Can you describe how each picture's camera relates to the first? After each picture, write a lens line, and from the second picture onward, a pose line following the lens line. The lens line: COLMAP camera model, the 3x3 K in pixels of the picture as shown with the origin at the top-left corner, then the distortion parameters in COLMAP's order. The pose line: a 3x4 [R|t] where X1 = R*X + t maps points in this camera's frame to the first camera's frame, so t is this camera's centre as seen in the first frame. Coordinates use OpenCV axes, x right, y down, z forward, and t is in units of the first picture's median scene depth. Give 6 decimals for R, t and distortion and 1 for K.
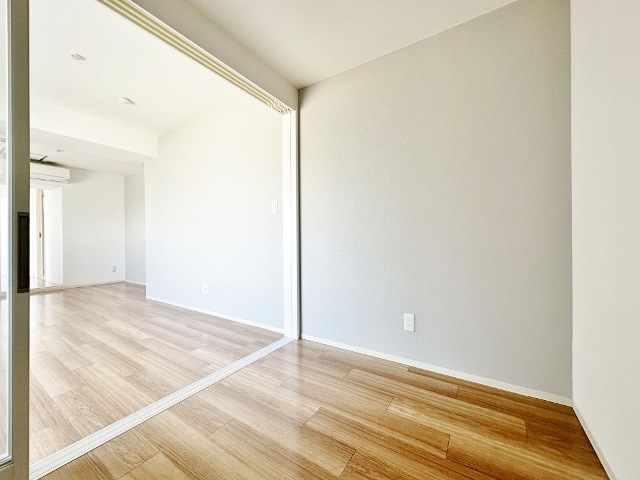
lens RADIAL K [[254.7, 0, 320.1], [0, 254.7, 239.3], [0, 0, 1]] dist [-0.000326, 0.000339]
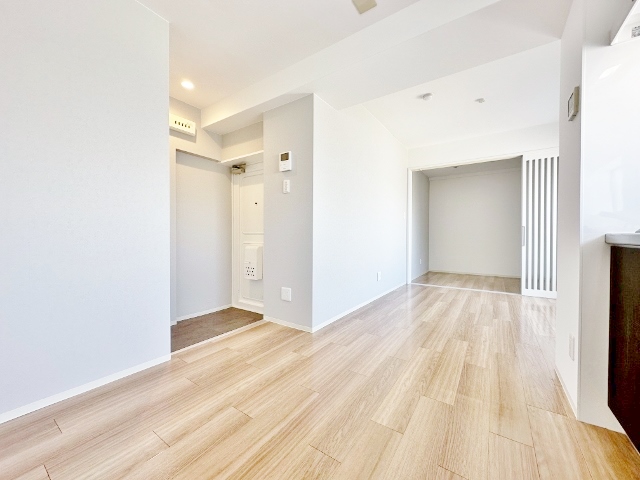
lens RADIAL K [[254.7, 0, 320.1], [0, 254.7, 239.3], [0, 0, 1]] dist [-0.000326, 0.000339]
pose [[0.028463, -0.007831, 0.999564, -2.380442], [-0.003742, 0.999961, 0.007940, 0.033178], [-0.999588, -0.003967, 0.028432, 1.841131]]
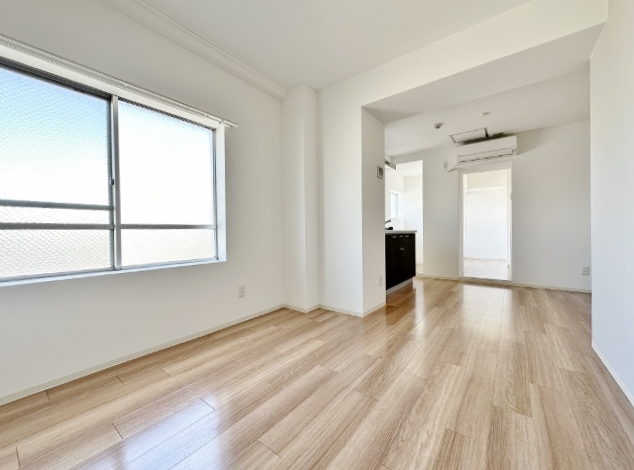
lens RADIAL K [[254.3, 0, 317.0], [0, 254.3, 235.0], [0, 0, 1]] dist [0.000580, 0.000206]
pose [[-0.076366, 0.022455, -0.996827, -0.337332], [0.011939, 0.999695, 0.021605, 0.017393], [0.997008, -0.010252, -0.076610, 1.006038]]
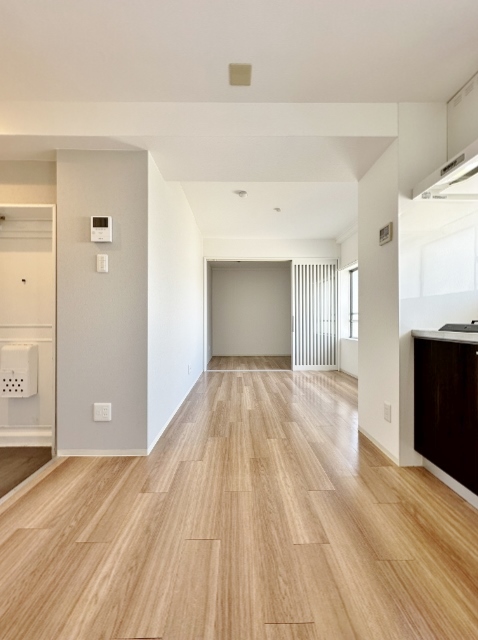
lens RADIAL K [[254.7, 0, 239.6], [0, 254.7, 320.1], [0, 0, 1]] dist [-0.000326, 0.000339]
pose [[-0.553336, 0.007409, 0.832925, -2.175739], [0.004763, 0.999972, -0.005731, -0.003163], [-0.832944, 0.000797, -0.553356, 2.115509]]
